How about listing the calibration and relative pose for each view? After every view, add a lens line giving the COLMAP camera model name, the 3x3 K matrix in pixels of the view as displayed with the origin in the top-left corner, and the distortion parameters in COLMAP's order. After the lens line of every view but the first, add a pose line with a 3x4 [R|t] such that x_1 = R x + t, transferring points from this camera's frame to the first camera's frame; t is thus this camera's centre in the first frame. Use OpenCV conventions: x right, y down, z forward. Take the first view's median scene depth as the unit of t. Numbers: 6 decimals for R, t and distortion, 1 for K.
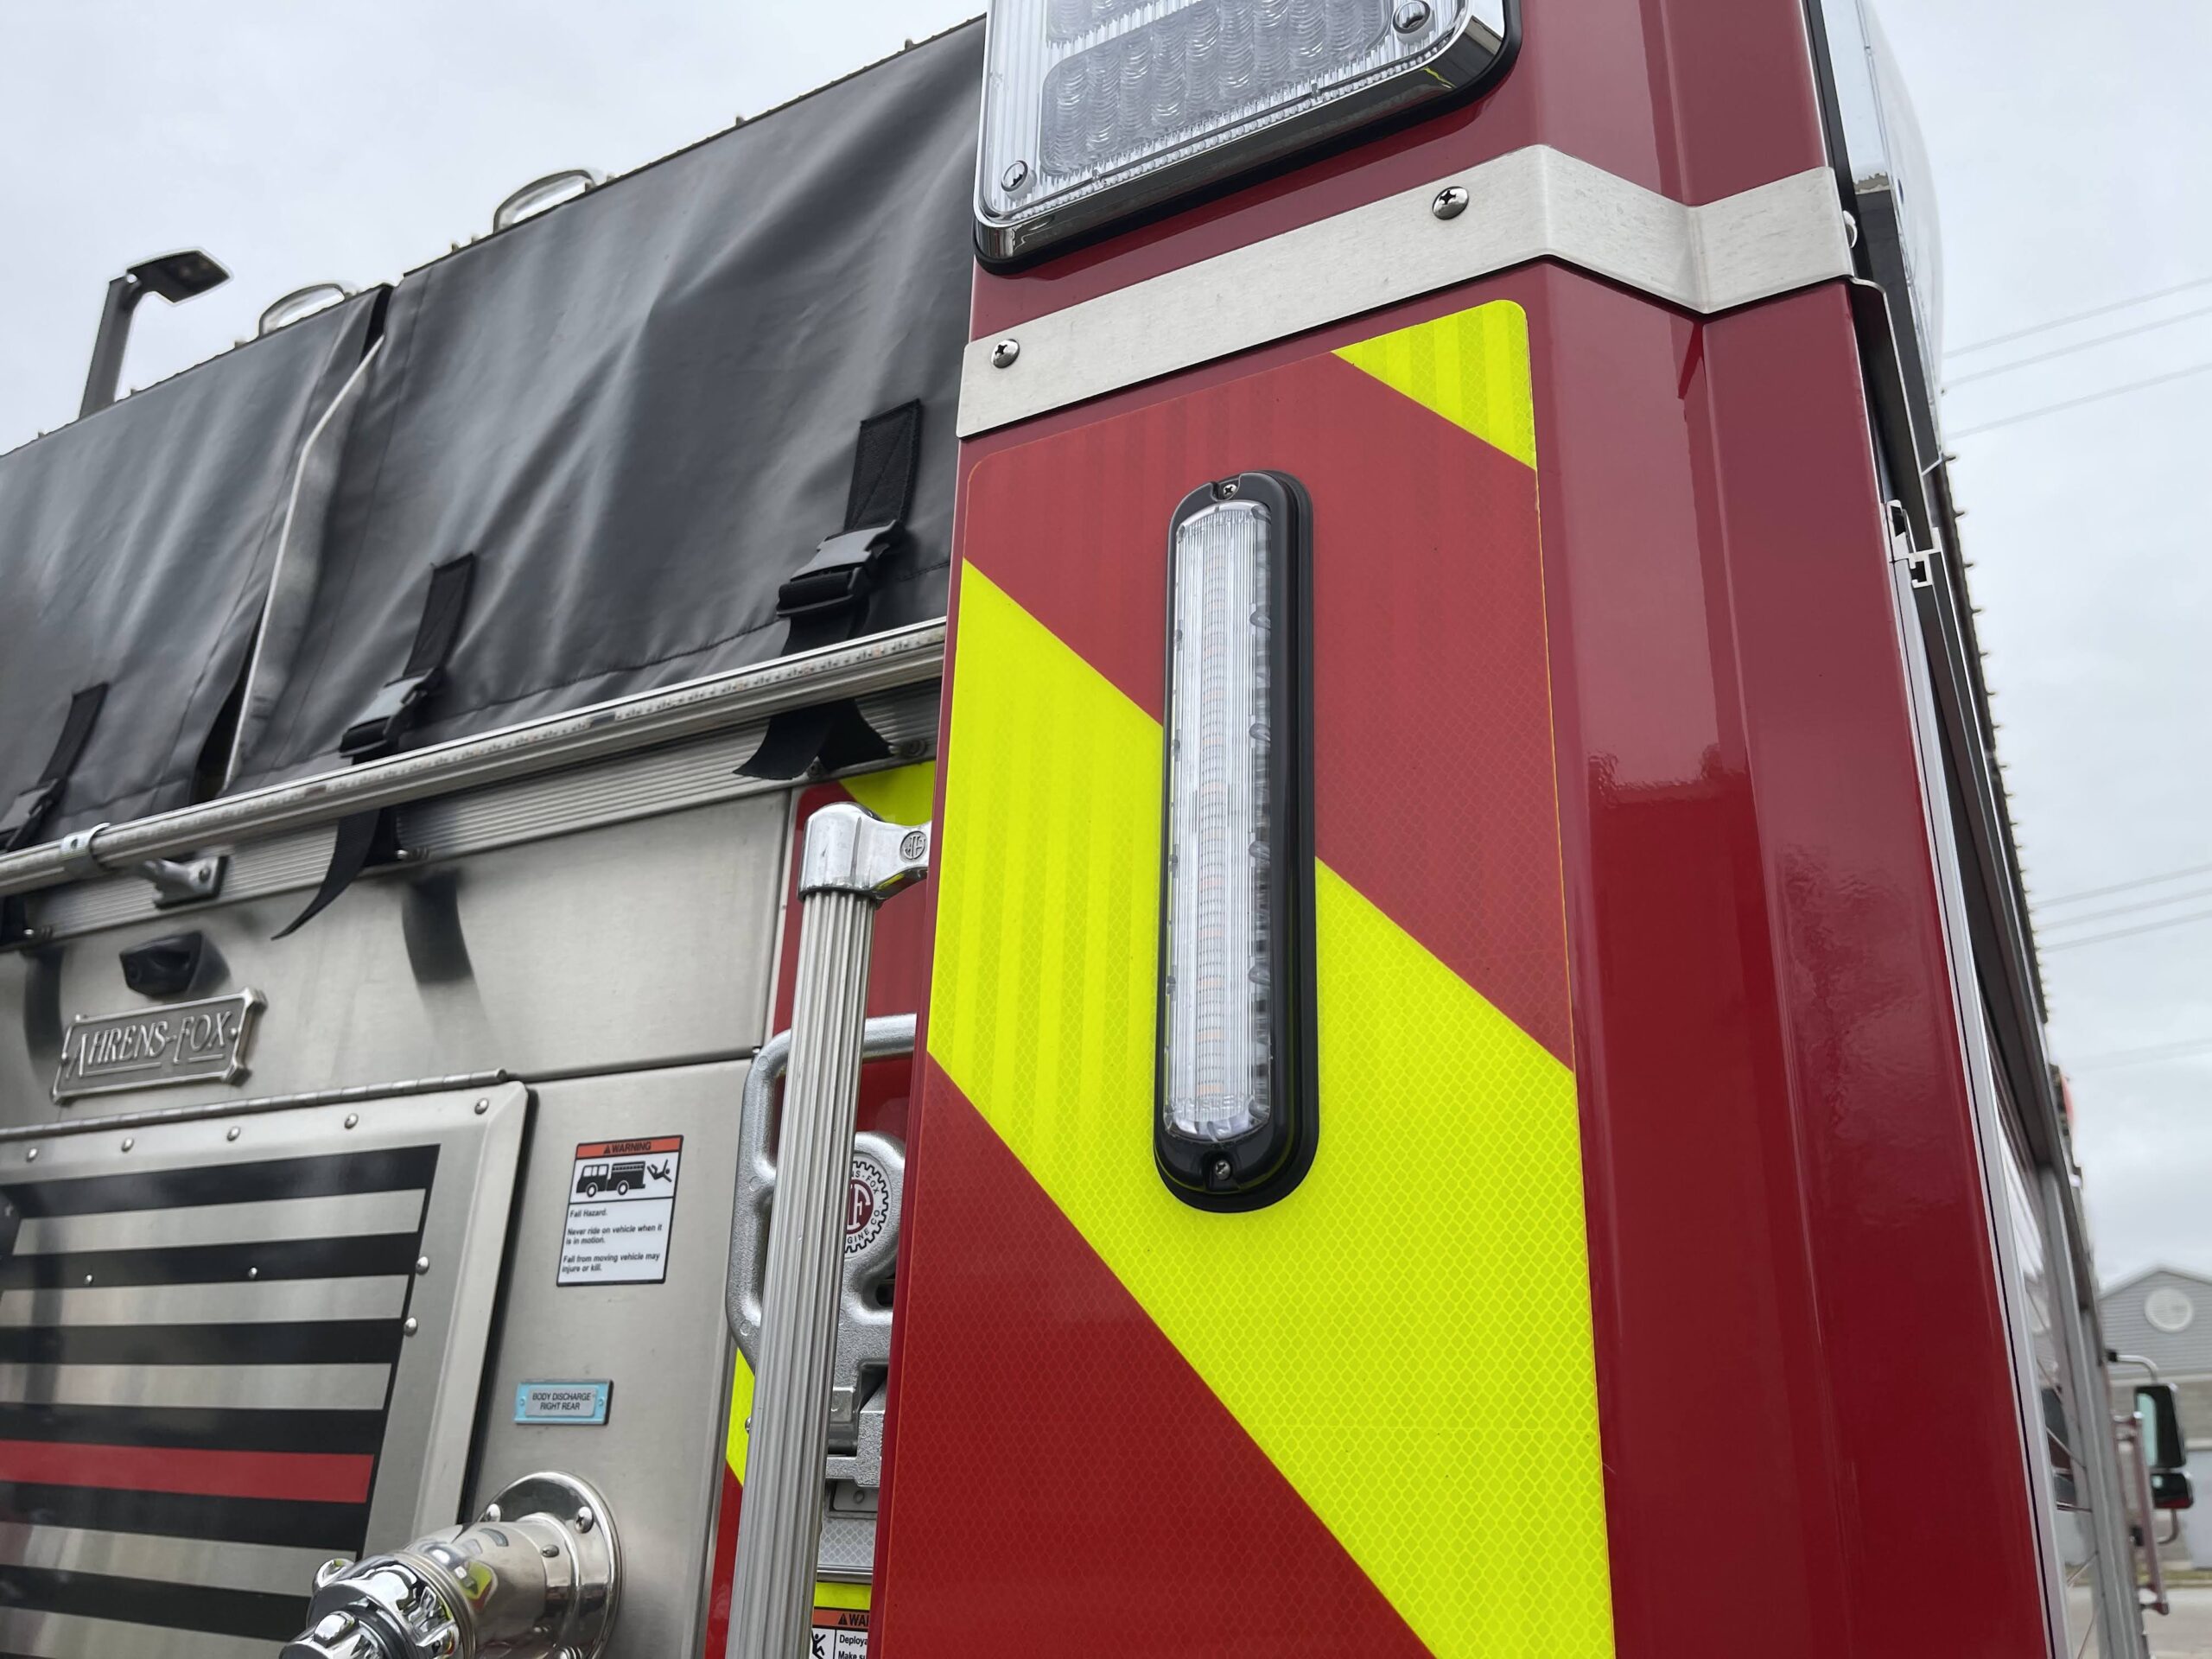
lens RADIAL K [[1676.7, 0, 1106.7], [0, 1676.7, 831.8], [0, 0, 1]] dist [-0.010899, -0.002782]
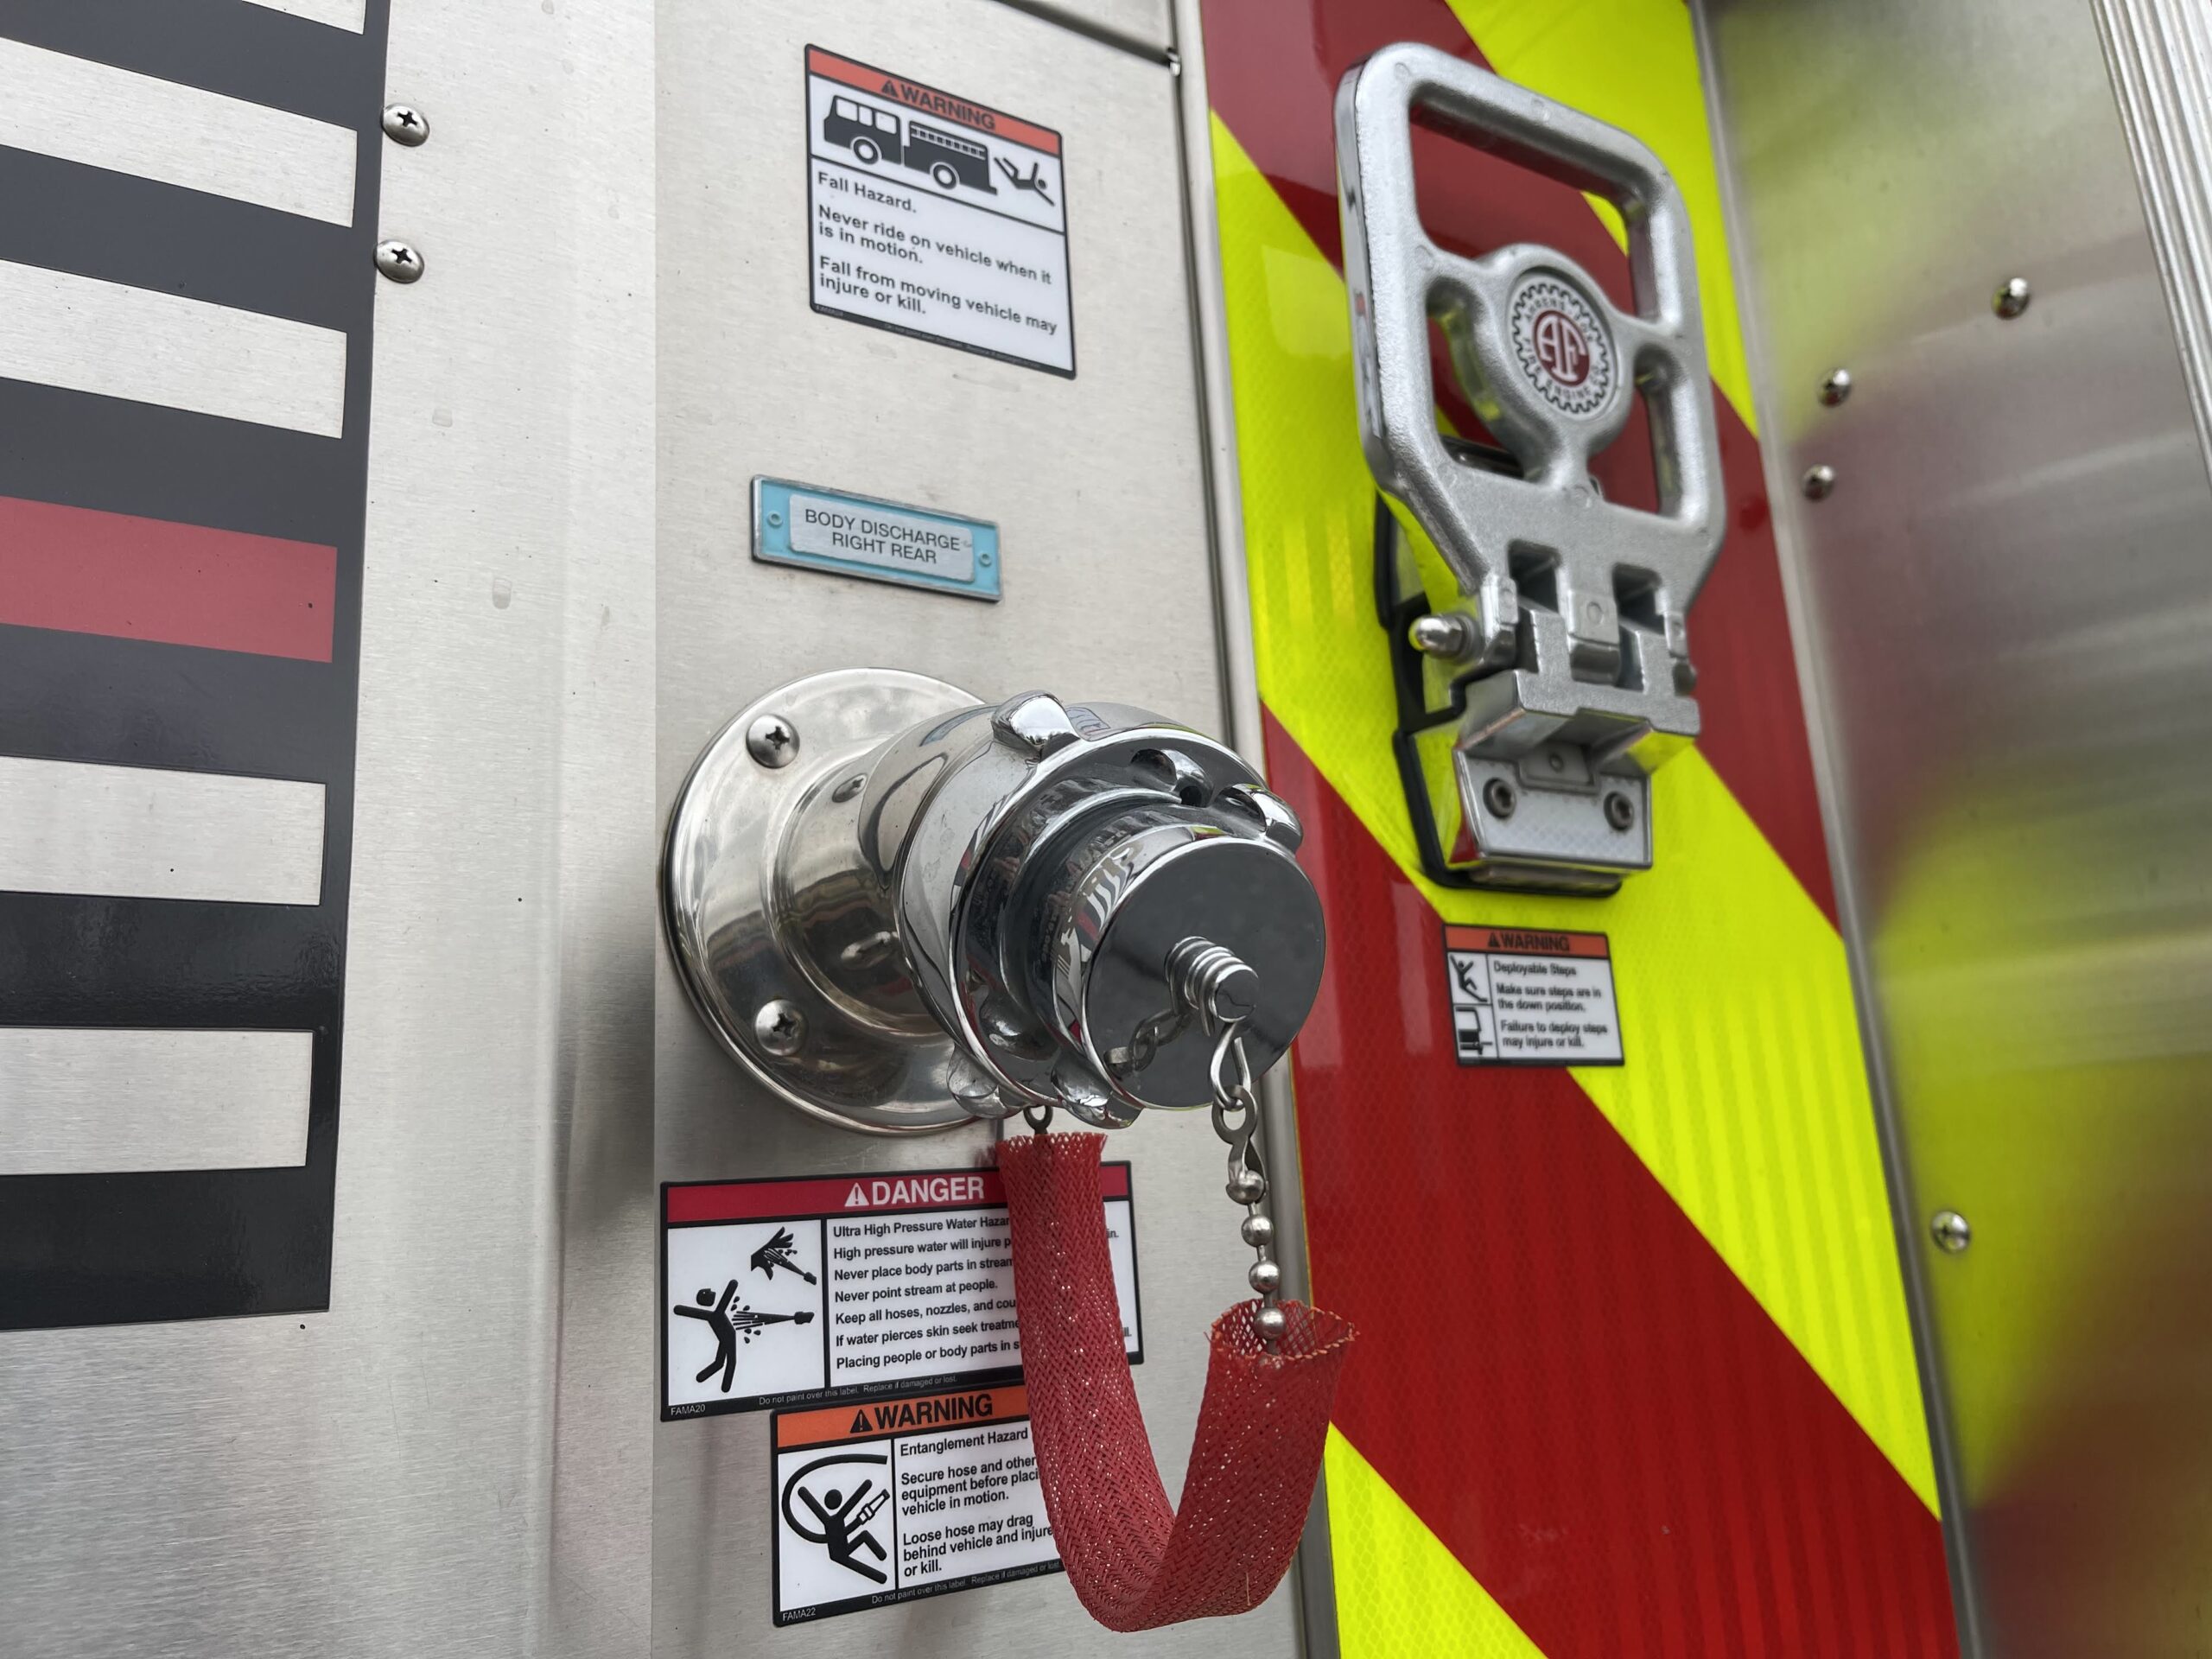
lens RADIAL K [[1676.7, 0, 1104.6], [0, 1676.7, 823.9], [0, 0, 1]] dist [-0.010899, -0.002782]
pose [[0.475410, 0.145754, 0.867606, -0.673285], [-0.251703, 0.967492, -0.024613, 0.401771], [-0.842989, -0.206678, 0.496642, 0.676956]]
